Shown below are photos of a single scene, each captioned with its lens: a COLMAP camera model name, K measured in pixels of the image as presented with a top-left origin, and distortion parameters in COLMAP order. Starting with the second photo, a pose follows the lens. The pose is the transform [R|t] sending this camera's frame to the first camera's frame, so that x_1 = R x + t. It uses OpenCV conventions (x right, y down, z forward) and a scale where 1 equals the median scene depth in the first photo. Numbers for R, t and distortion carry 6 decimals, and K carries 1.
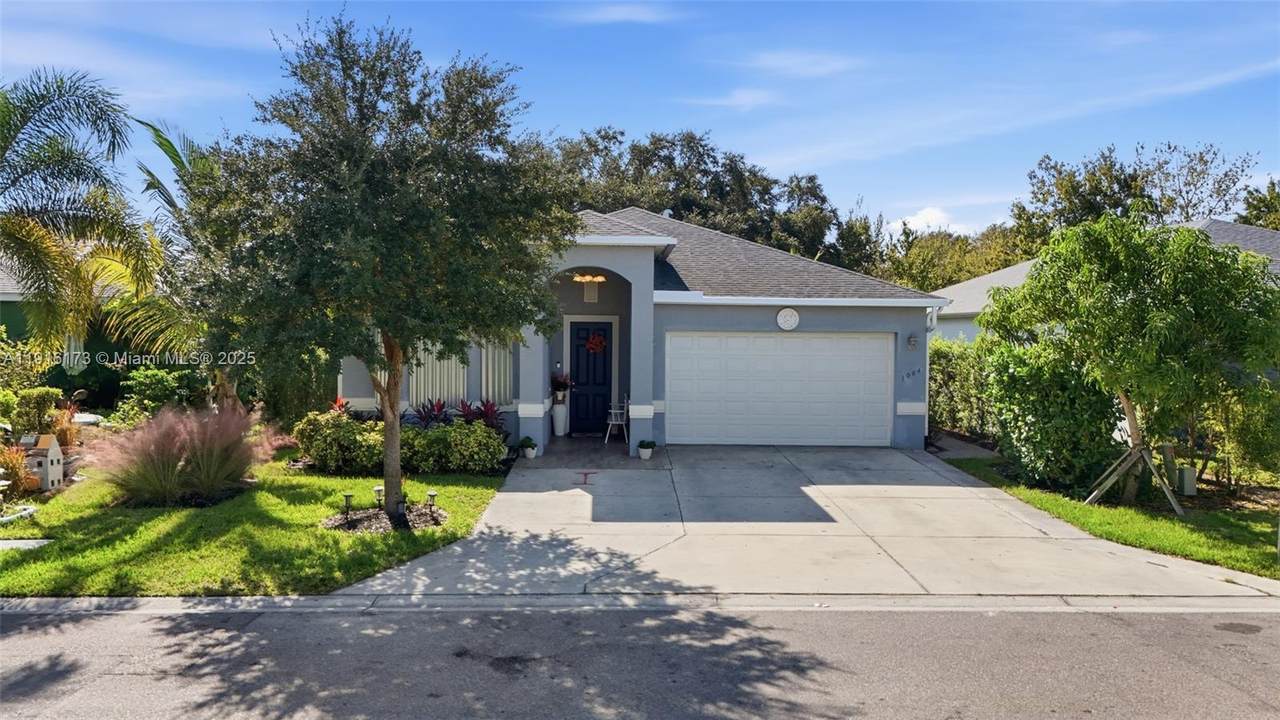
lens RADIAL K [[945.0, 0, 640.0], [0, 945.0, 360.0], [0, 0, 1]] dist [0.068251, -0.062874]
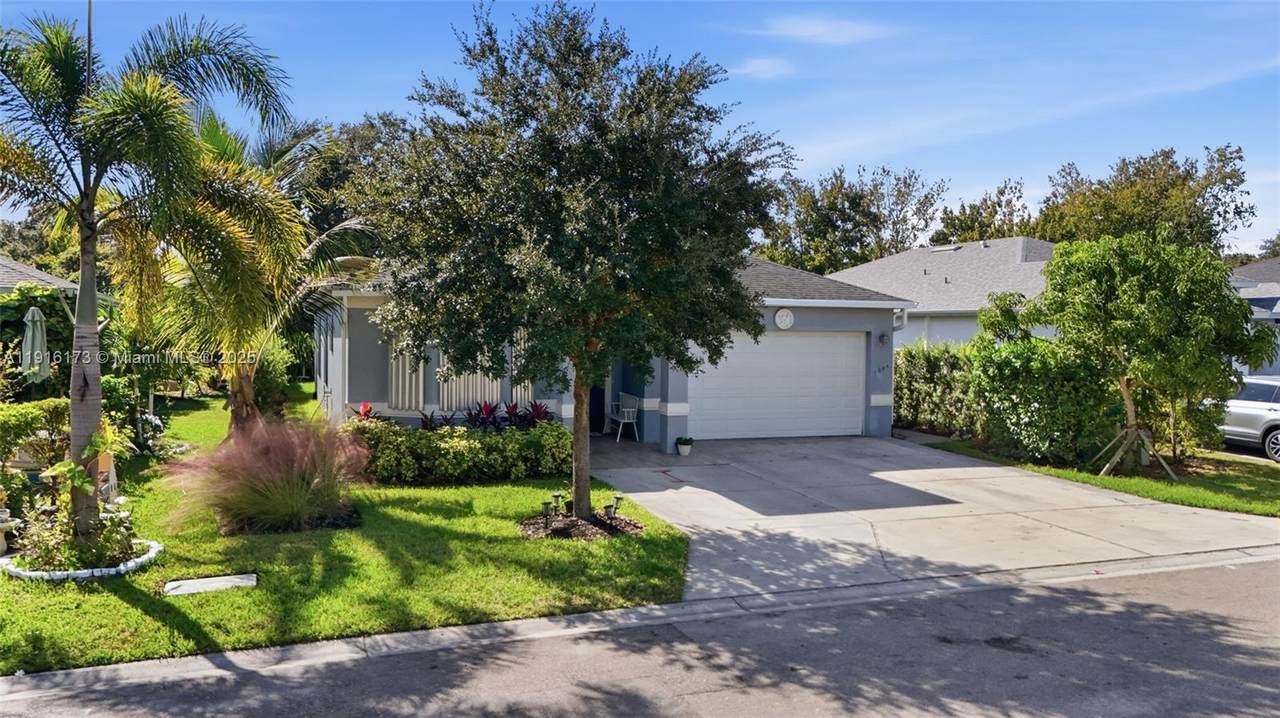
lens RADIAL K [[945.0, 0, 640.0], [0, 945.0, 359.0], [0, 0, 1]] dist [0.068251, -0.062874]
pose [[0.942680, -0.008181, 0.333599, -0.682330], [0.007470, 0.999966, 0.003414, -0.005512], [-0.333615, -0.000726, 0.942709, 0.099135]]
